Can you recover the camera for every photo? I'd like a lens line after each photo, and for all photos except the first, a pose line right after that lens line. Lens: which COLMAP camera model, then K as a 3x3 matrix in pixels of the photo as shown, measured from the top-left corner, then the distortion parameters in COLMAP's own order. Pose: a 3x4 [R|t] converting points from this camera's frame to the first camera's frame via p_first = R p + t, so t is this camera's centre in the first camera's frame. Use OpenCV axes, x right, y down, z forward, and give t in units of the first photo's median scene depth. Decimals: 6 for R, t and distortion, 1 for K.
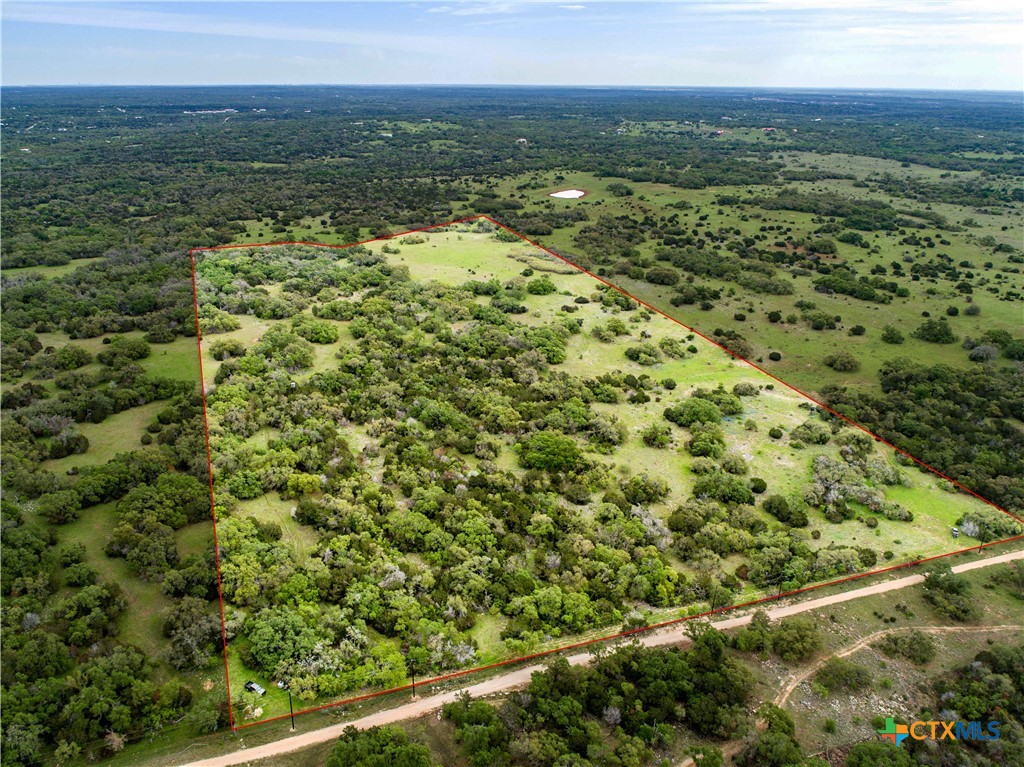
lens RADIAL K [[787.0, 0, 513.1], [0, 787.0, 382.3], [0, 0, 1]] dist [-0.025699, 0.008143]
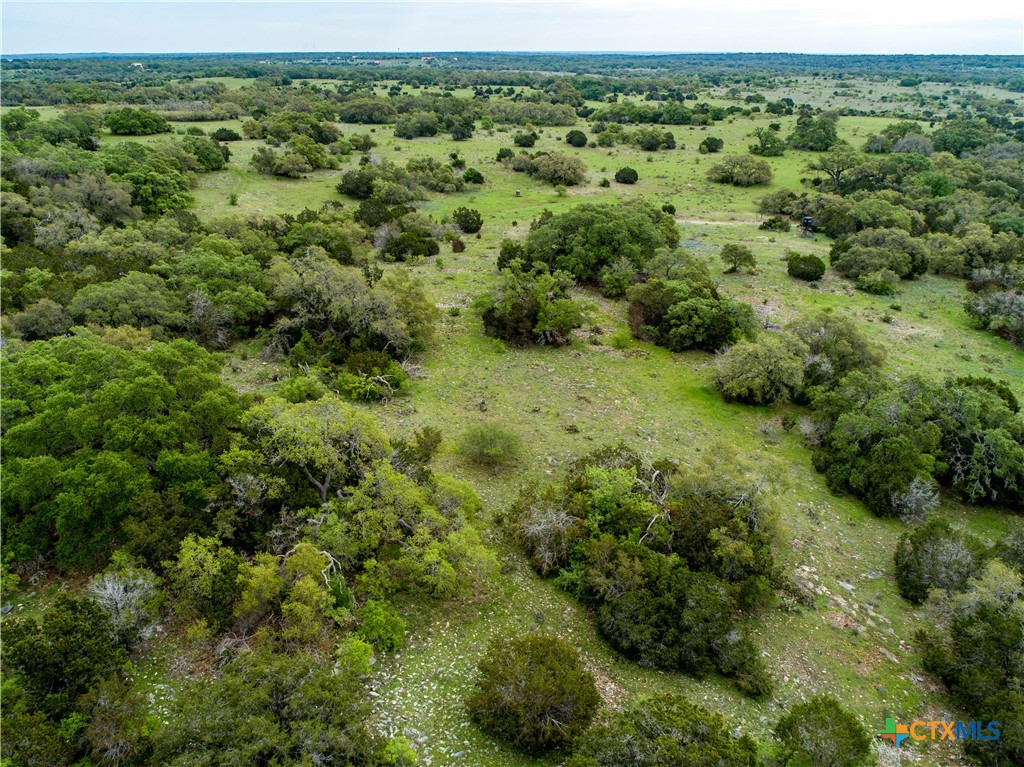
lens RADIAL K [[787.0, 0, 508.2], [0, 787.0, 378.9], [0, 0, 1]] dist [-0.025699, 0.008143]
pose [[0.915024, -0.170898, 0.365410, 0.093572], [0.160536, 0.985277, 0.058805, 0.101709], [-0.370079, 0.004854, 0.928988, 1.011015]]
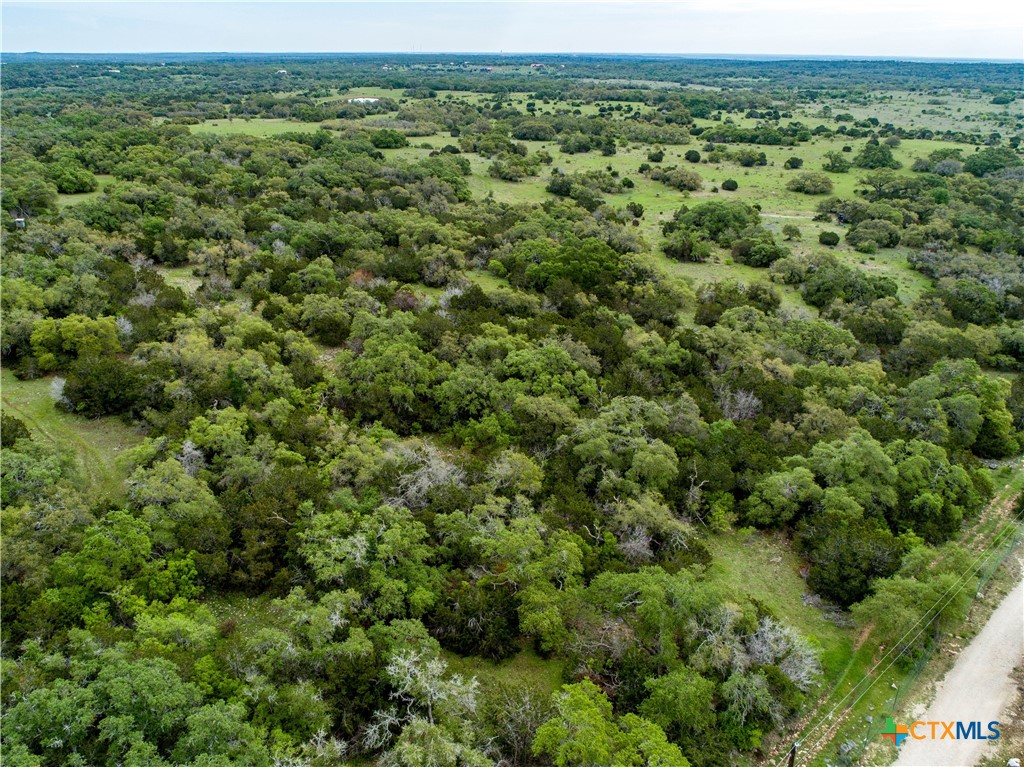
lens RADIAL K [[787.0, 0, 514.8], [0, 787.0, 385.6], [0, 0, 1]] dist [-0.025699, 0.008143]
pose [[0.953202, -0.128038, 0.273882, -0.179091], [0.118283, 0.991622, 0.051914, 0.174596], [-0.278234, -0.017089, 0.960361, 0.599344]]
